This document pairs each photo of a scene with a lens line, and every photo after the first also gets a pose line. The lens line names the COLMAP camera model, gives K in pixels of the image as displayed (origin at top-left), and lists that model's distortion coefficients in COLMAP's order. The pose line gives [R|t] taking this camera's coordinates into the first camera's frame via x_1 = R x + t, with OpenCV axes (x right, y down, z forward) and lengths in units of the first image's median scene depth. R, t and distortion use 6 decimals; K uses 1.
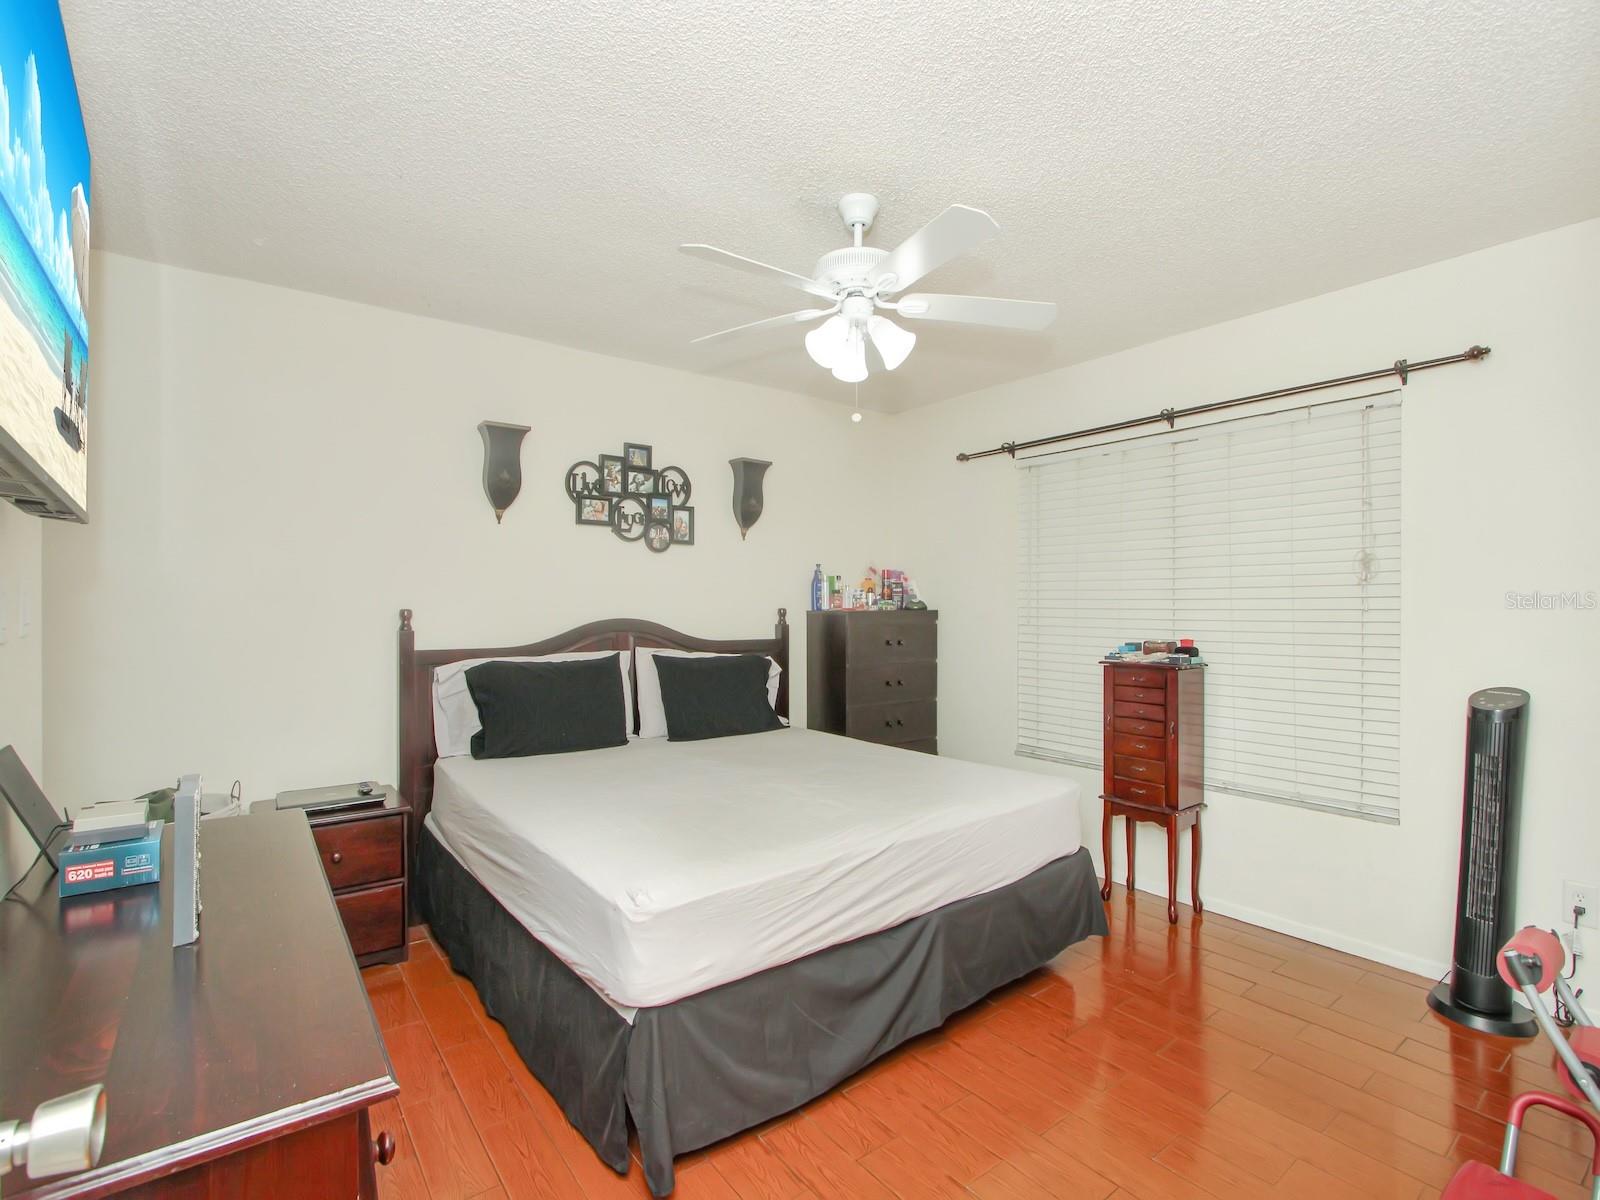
lens RADIAL K [[793.3, 0, 798.9], [0, 793.3, 604.8], [0, 0, 1]] dist [-0.018621, 0.003382]
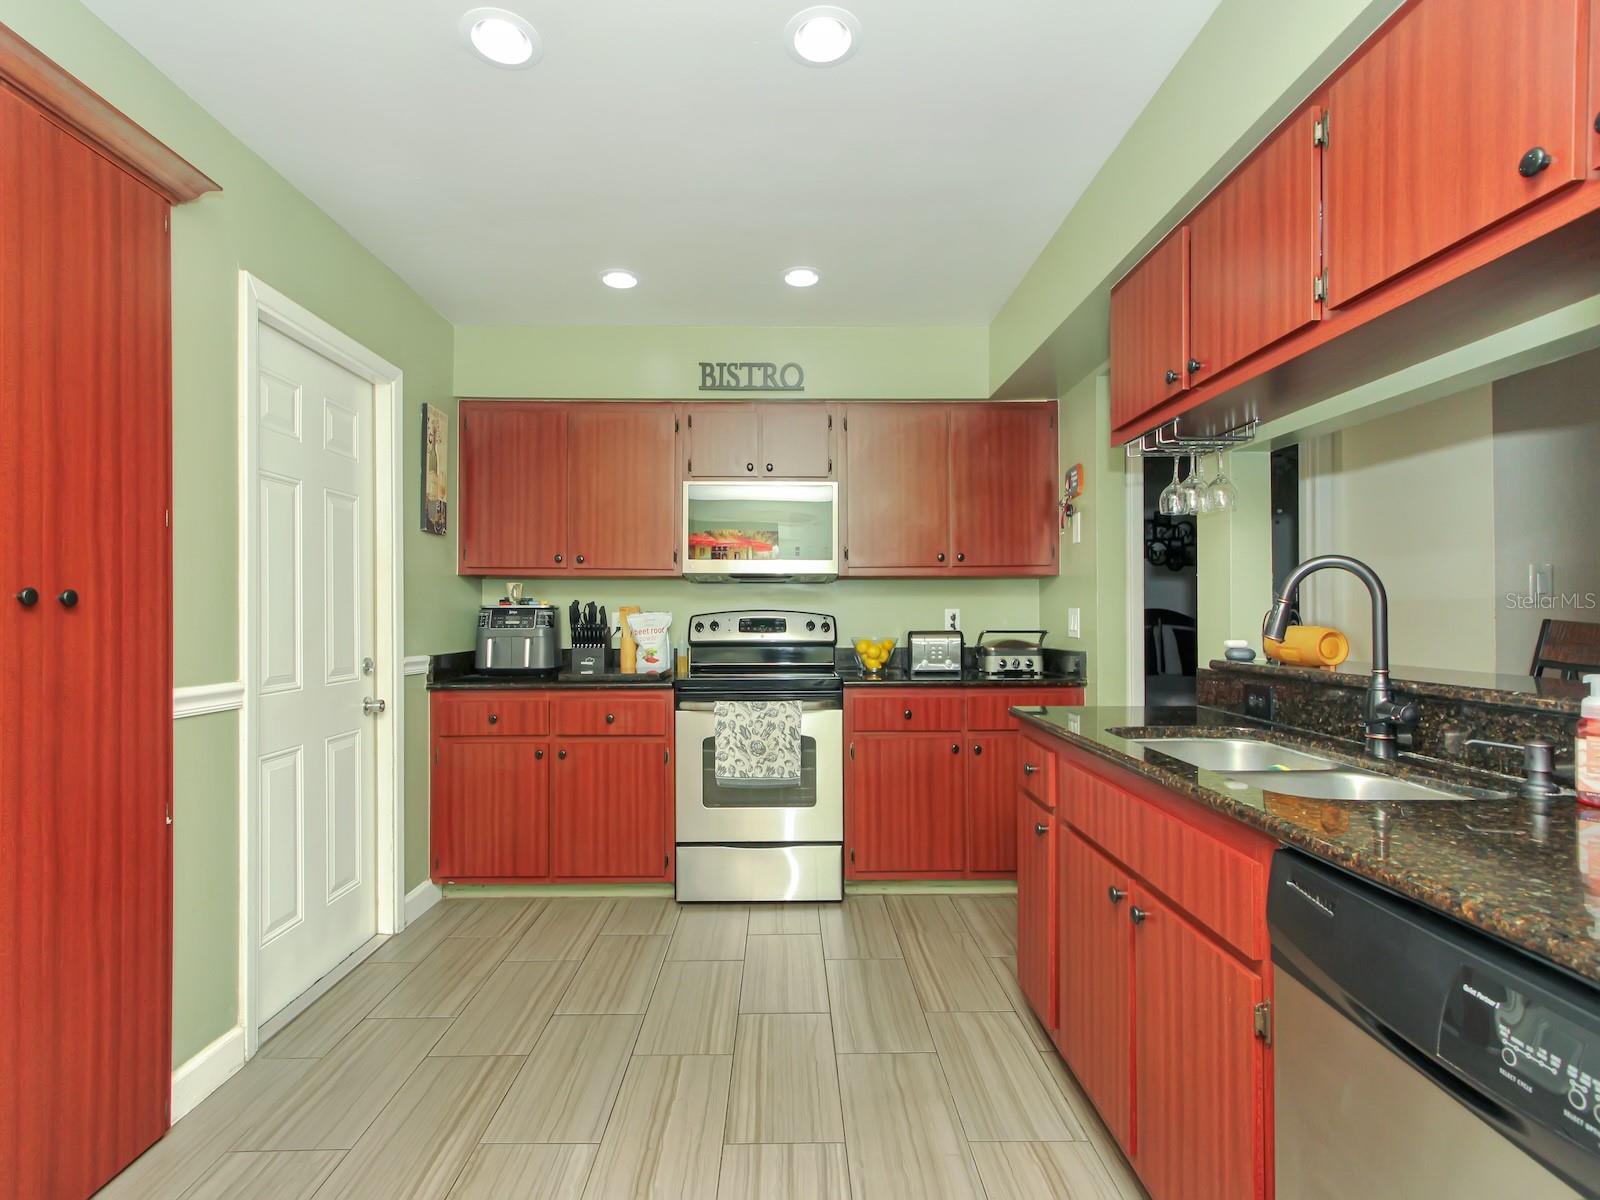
lens RADIAL K [[793.3, 0, 799.7], [0, 793.3, 608.6], [0, 0, 1]] dist [-0.018621, 0.003382]
pose [[0.814342, 0.002852, -0.580379, 0.157898], [-0.001502, 0.999995, 0.002806, 0.011308], [0.580384, -0.001414, 0.814342, -0.889571]]
